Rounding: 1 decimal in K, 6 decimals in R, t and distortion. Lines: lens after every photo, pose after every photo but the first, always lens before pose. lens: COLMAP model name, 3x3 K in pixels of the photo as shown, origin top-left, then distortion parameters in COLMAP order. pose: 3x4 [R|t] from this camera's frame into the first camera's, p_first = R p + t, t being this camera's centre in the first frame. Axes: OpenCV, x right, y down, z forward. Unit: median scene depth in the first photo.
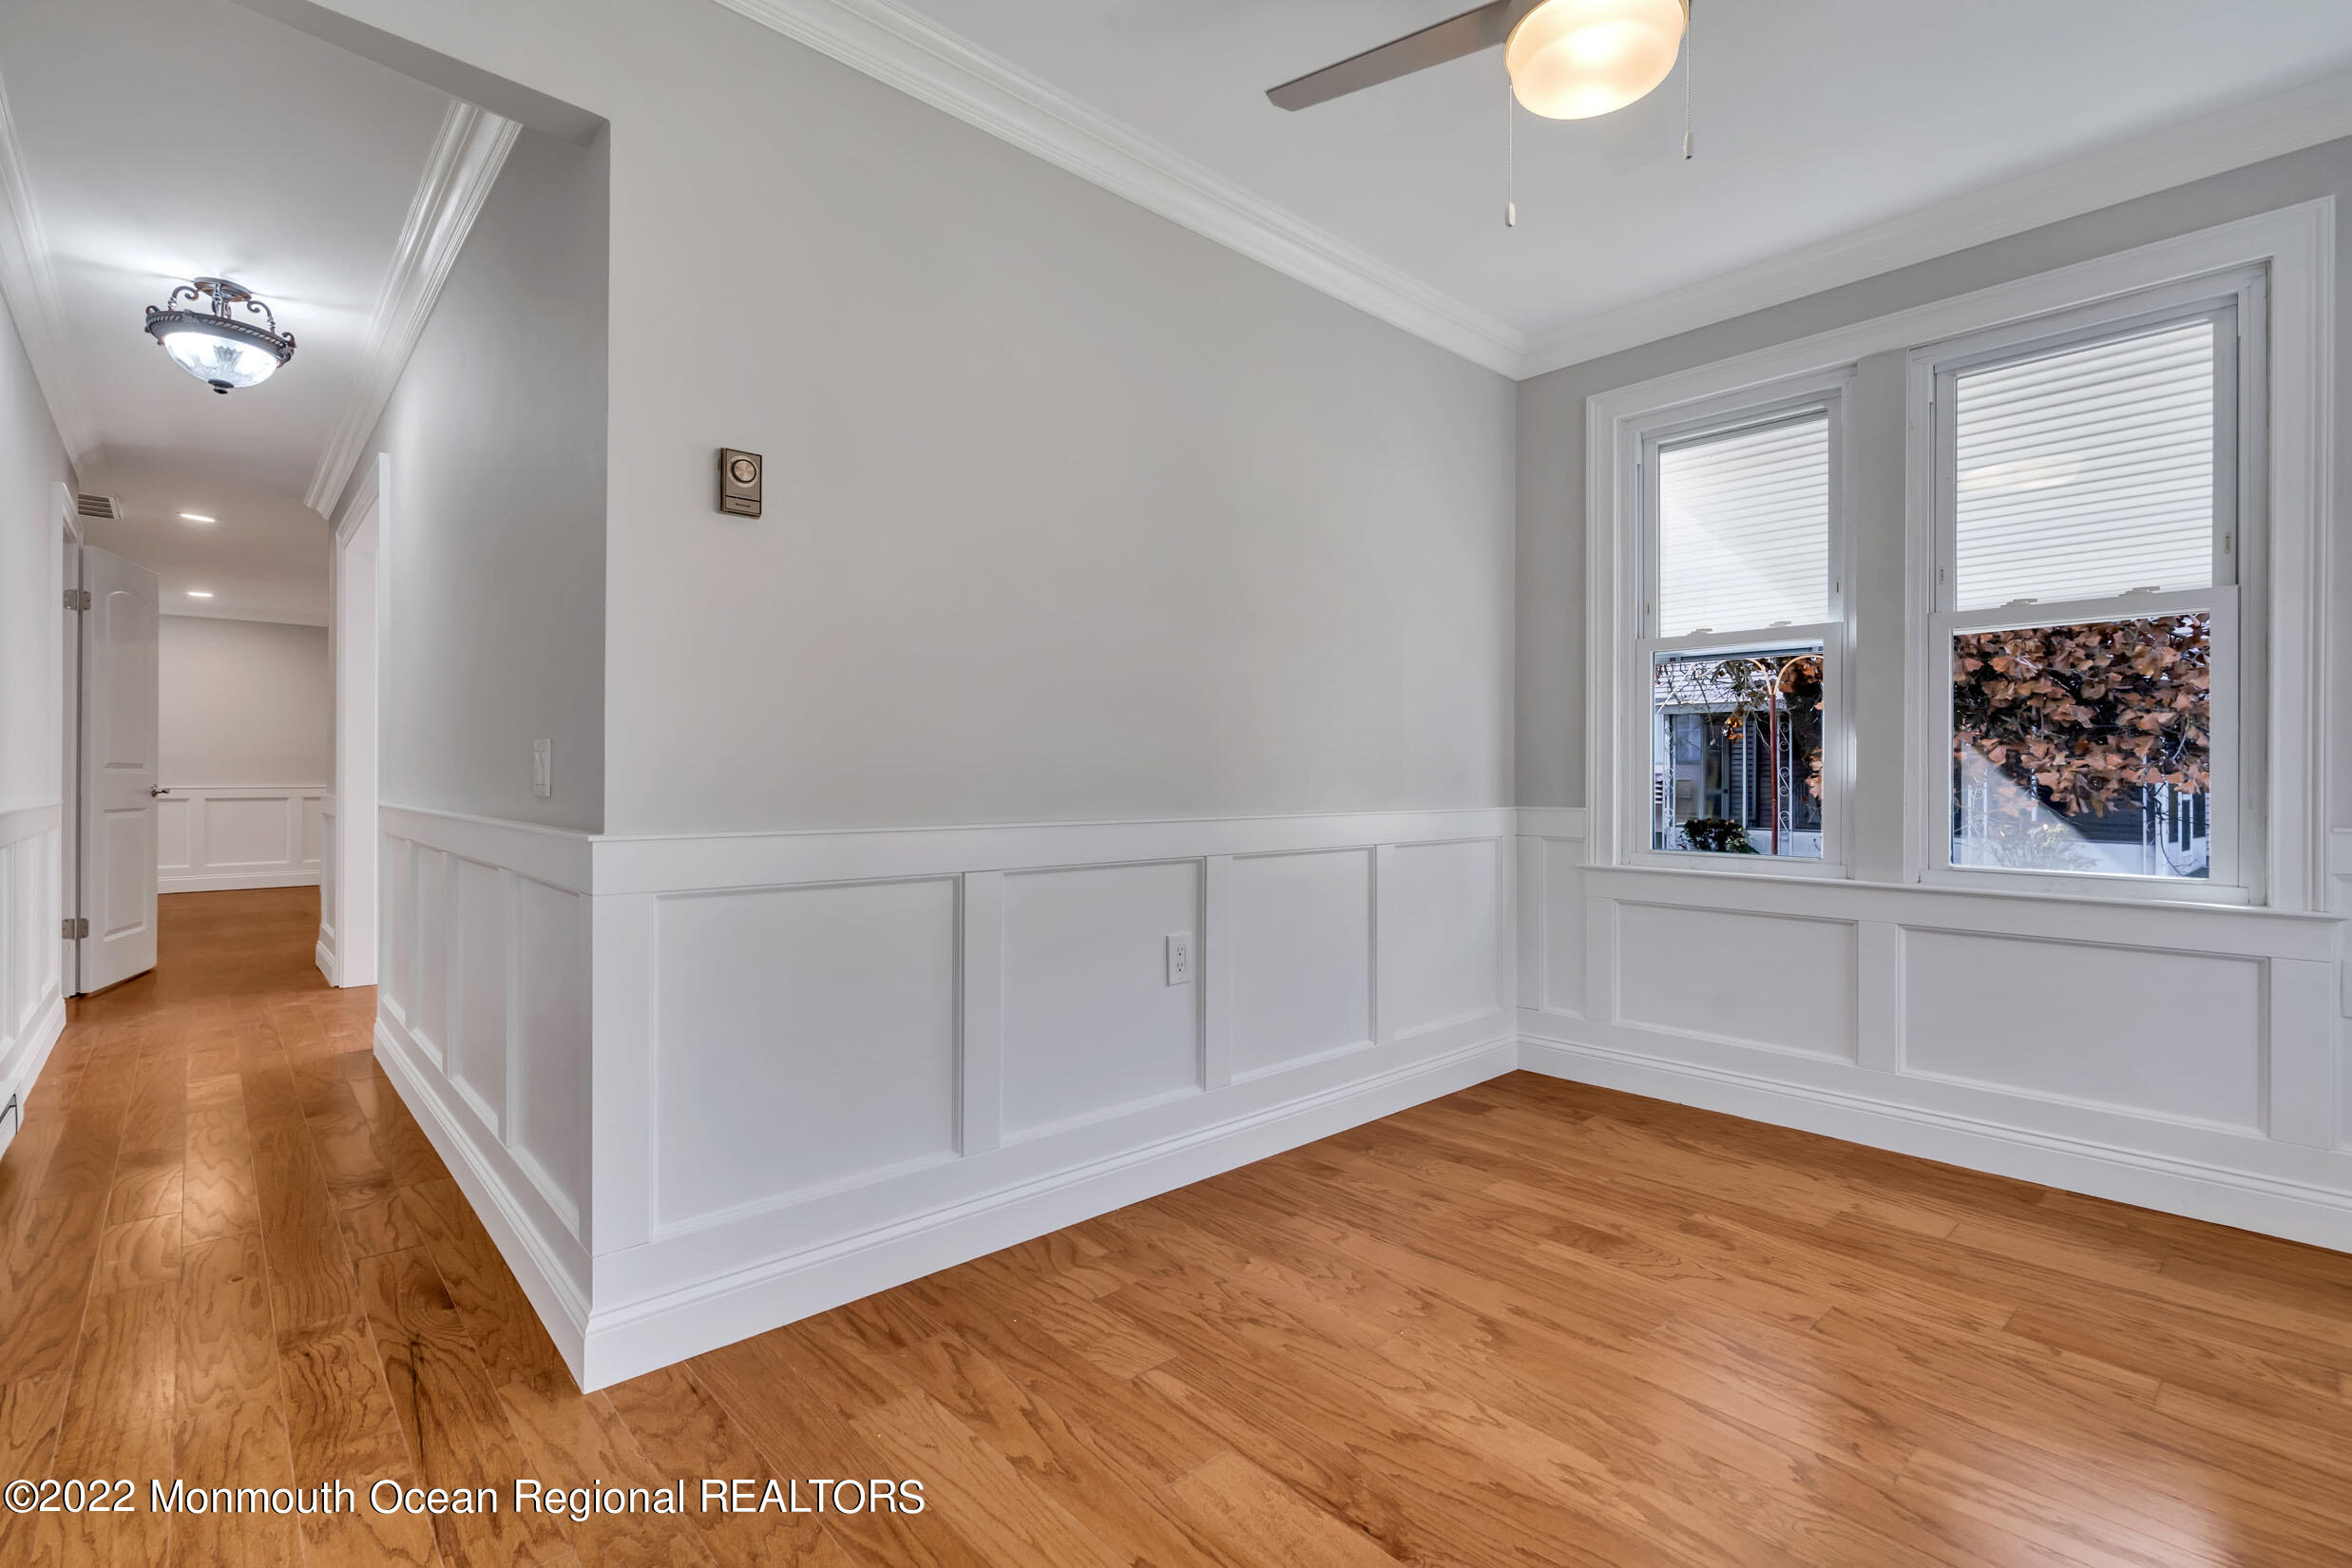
lens RADIAL K [[1072.6, 0, 1170.1], [0, 1072.6, 778.9], [0, 0, 1]] dist [-0.004339, 0.001233]
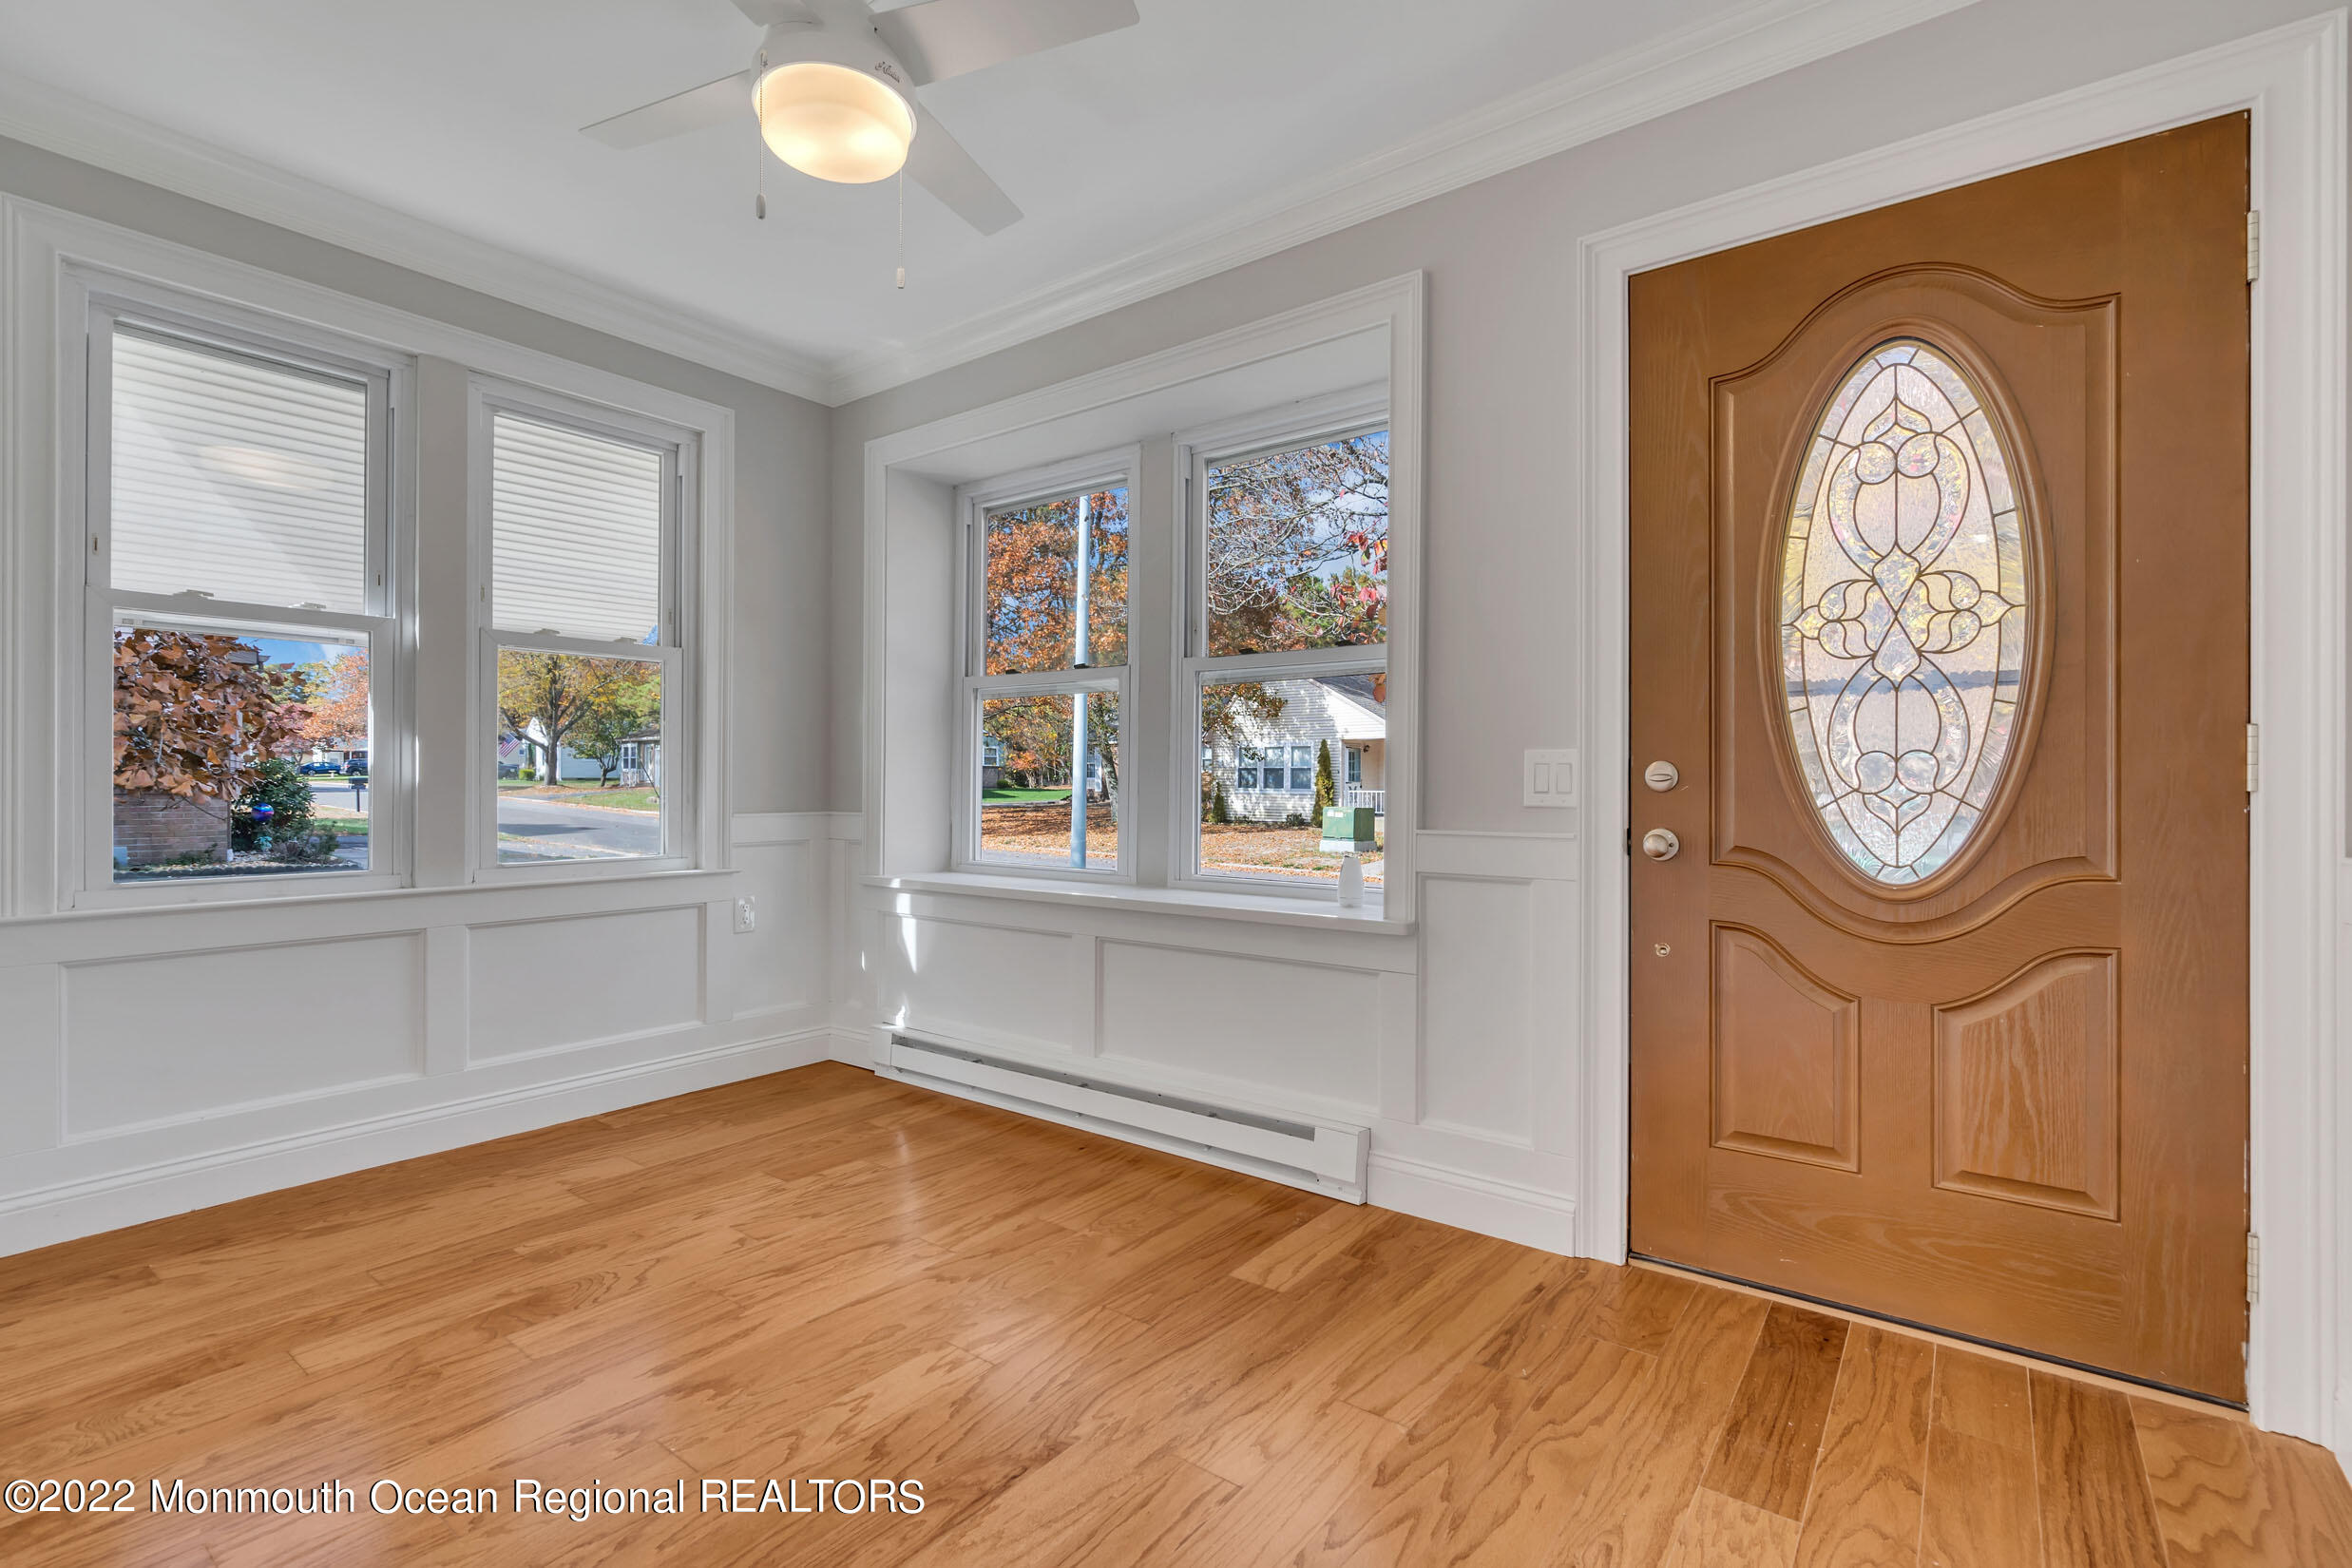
lens RADIAL K [[1072.6, 0, 1173.6], [0, 1072.6, 780.9], [0, 0, 1]] dist [-0.004339, 0.001233]
pose [[-0.185288, -0.002090, 0.982682, -0.550212], [0.001220, 0.999996, 0.002357, -0.004554], [-0.982683, 0.001636, -0.185285, 0.627808]]
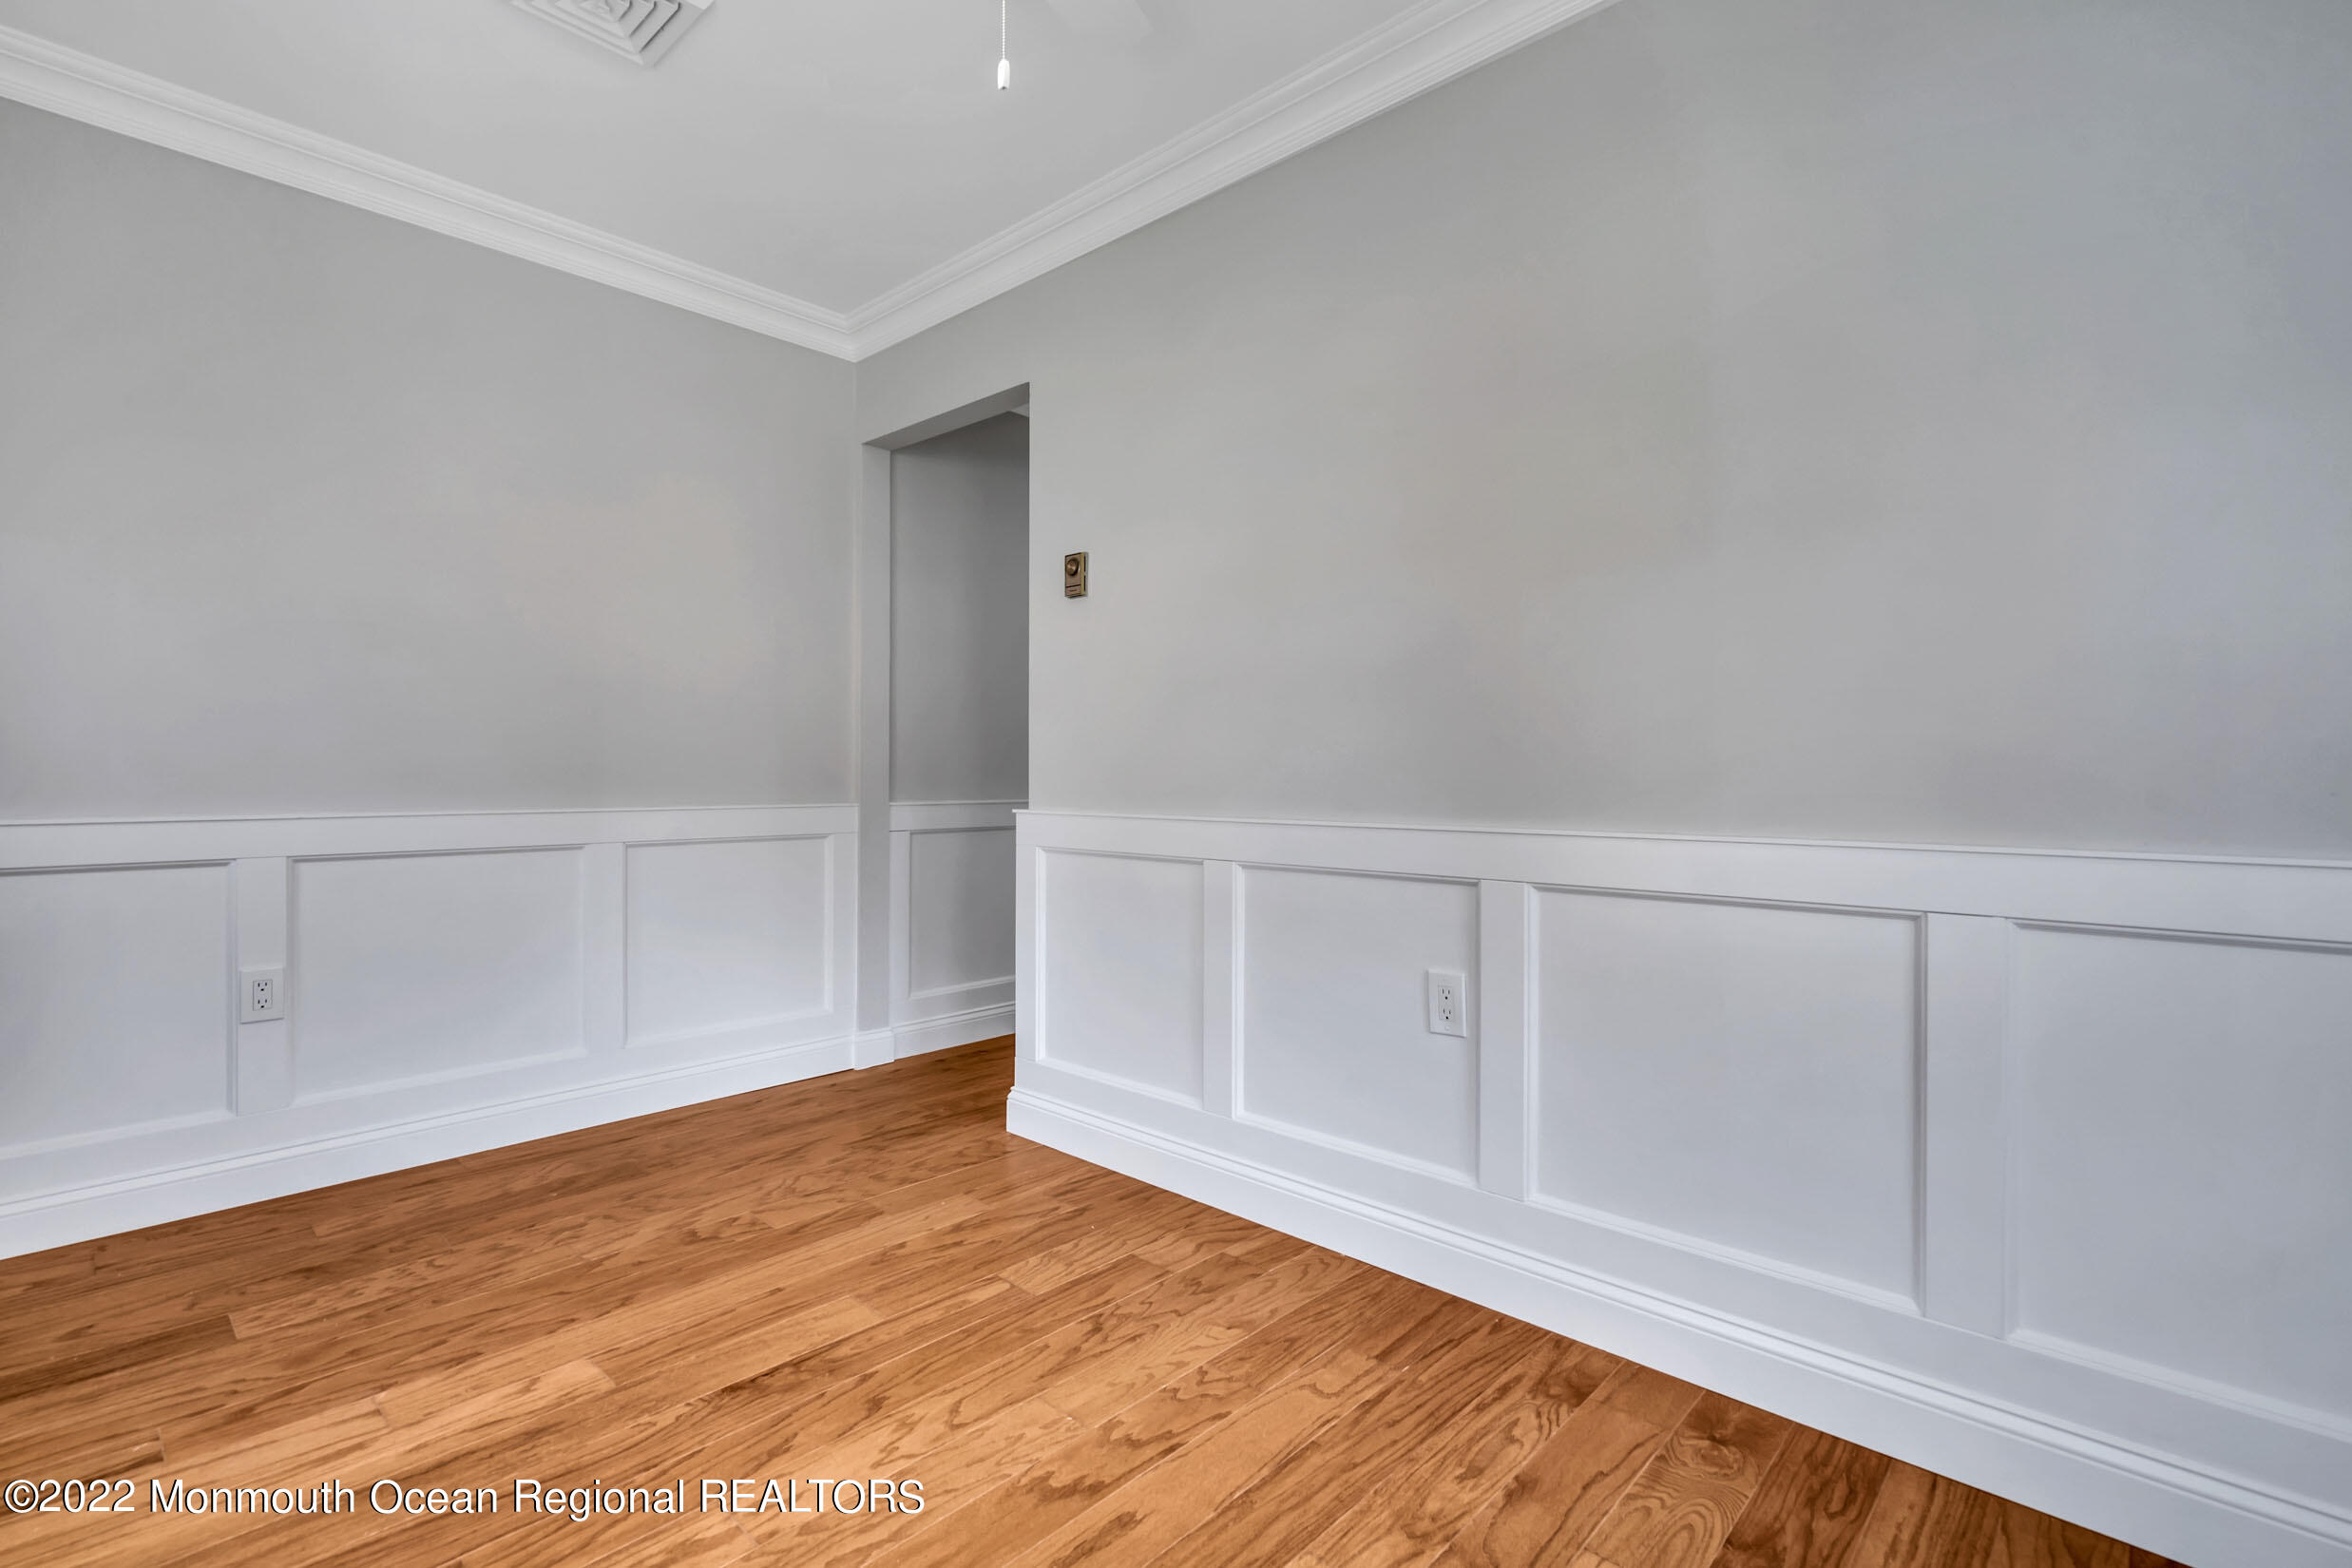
lens RADIAL K [[1072.6, 0, 1164.3], [0, 1072.6, 769.7], [0, 0, 1]] dist [-0.004339, 0.001233]
pose [[0.077986, -0.005400, -0.996940, 0.882080], [-0.006096, 0.999964, -0.005893, 0.001041], [0.996936, 0.006537, 0.077950, 0.819812]]
